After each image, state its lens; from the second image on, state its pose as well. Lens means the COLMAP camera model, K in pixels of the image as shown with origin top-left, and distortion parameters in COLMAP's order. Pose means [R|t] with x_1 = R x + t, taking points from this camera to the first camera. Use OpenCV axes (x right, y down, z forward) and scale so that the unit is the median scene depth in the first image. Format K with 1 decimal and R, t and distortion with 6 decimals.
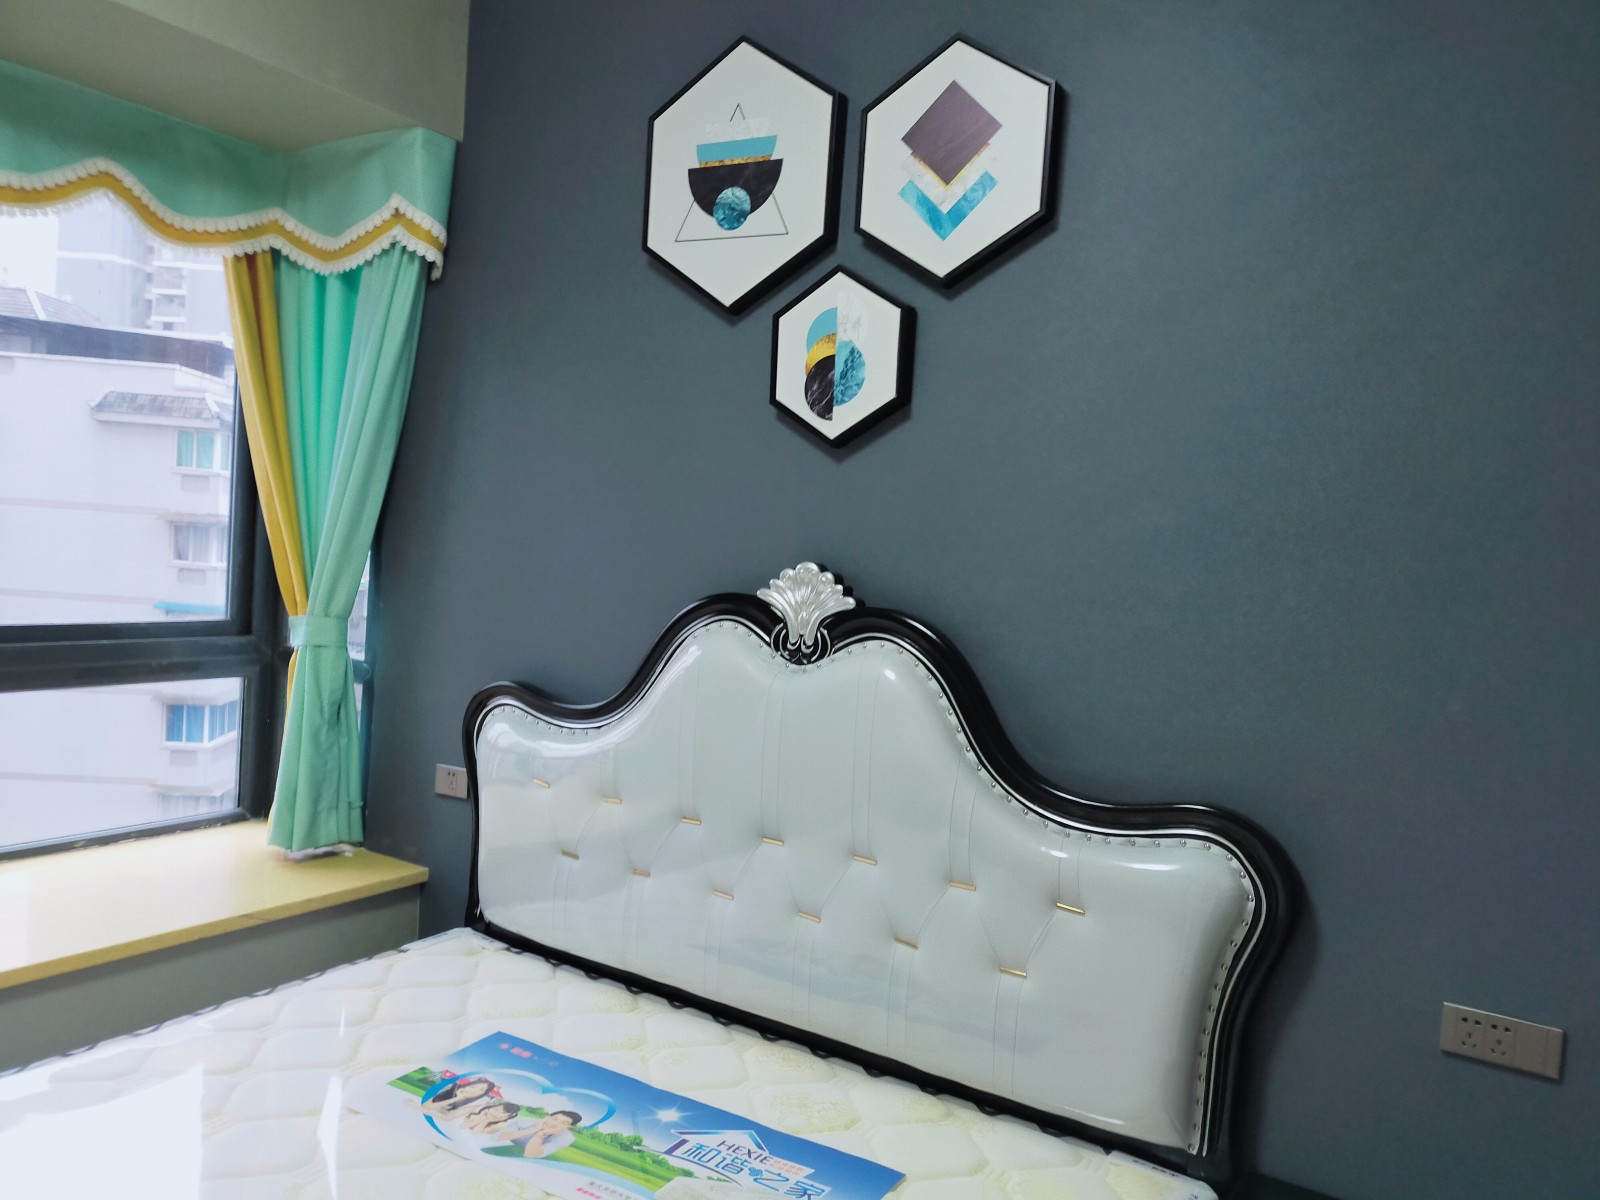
lens RADIAL K [[1210.9, 0, 800.0], [0, 1210.9, 600.0], [0, 0, 1]] dist [0.031100, -0.001716]
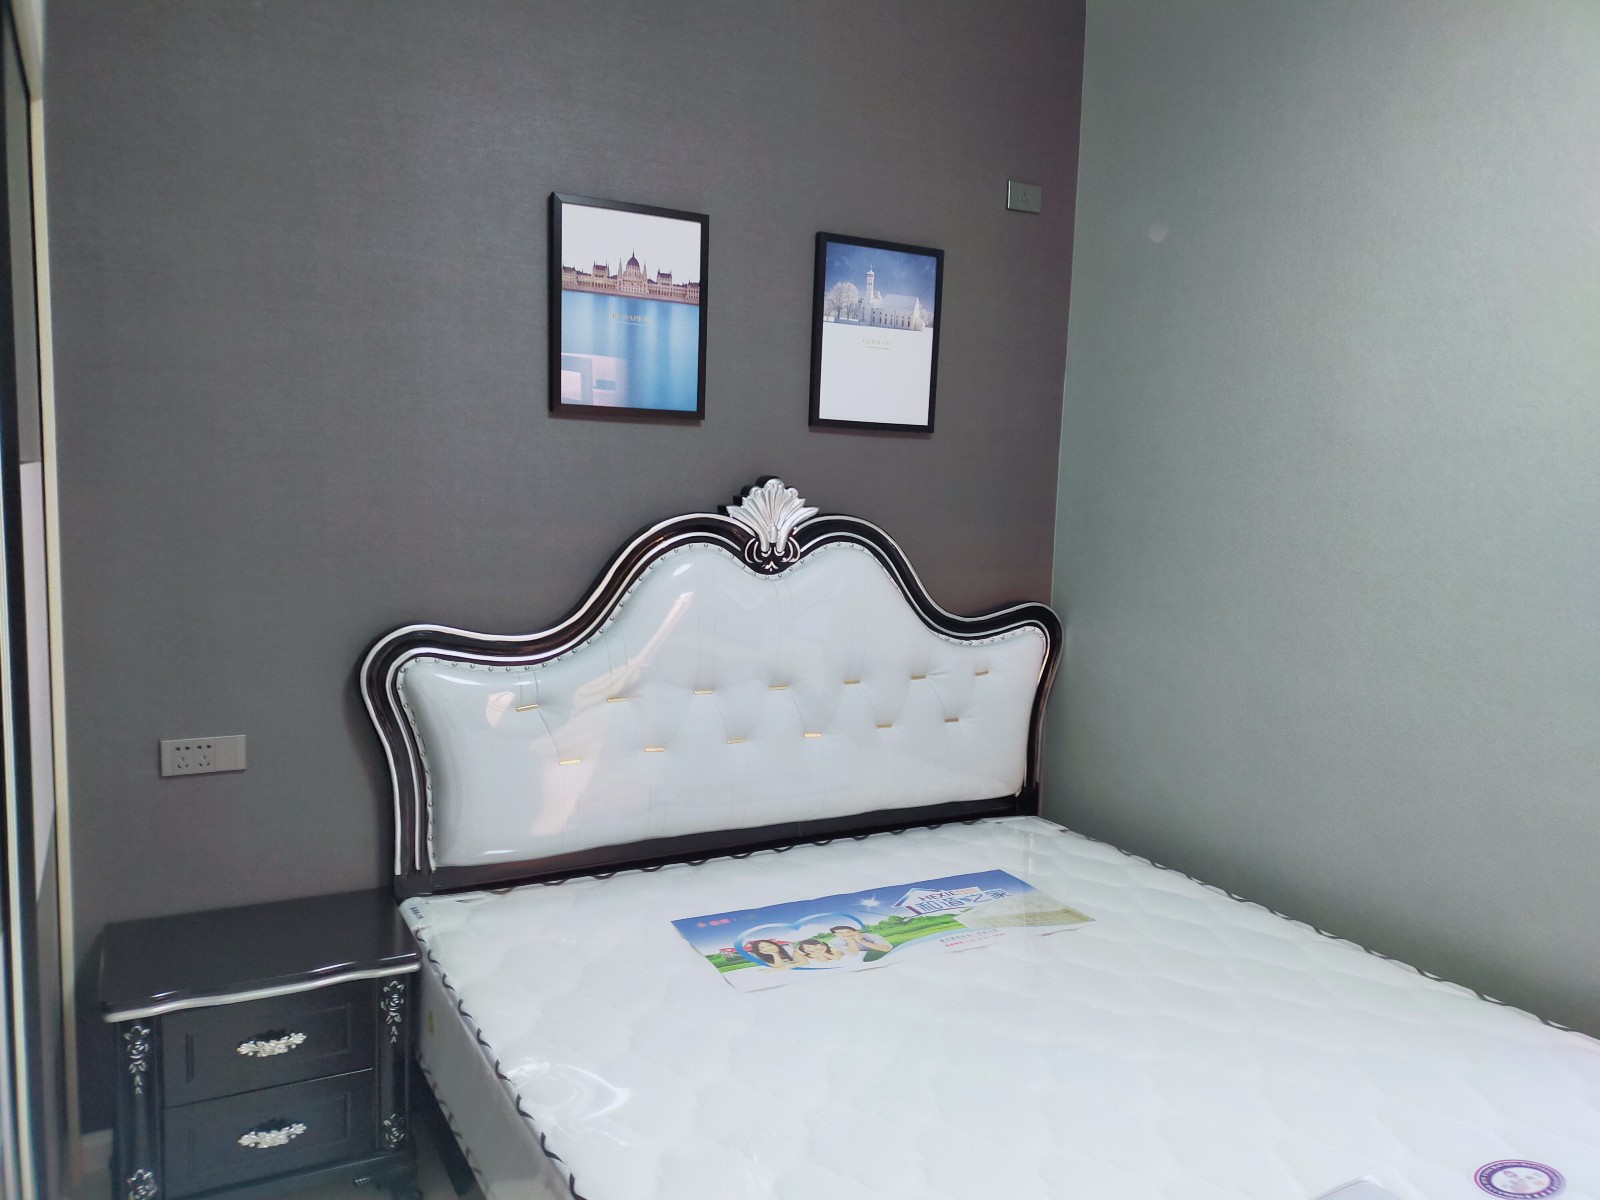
lens RADIAL K [[1210.9, 0, 800.0], [0, 1210.9, 600.0], [0, 0, 1]] dist [0.031100, -0.001716]
pose [[0.525479, -0.150759, 0.837343, -1.206627], [0.030713, 0.986895, 0.158411, -0.130588], [-0.850252, -0.057525, 0.523223, 0.357501]]
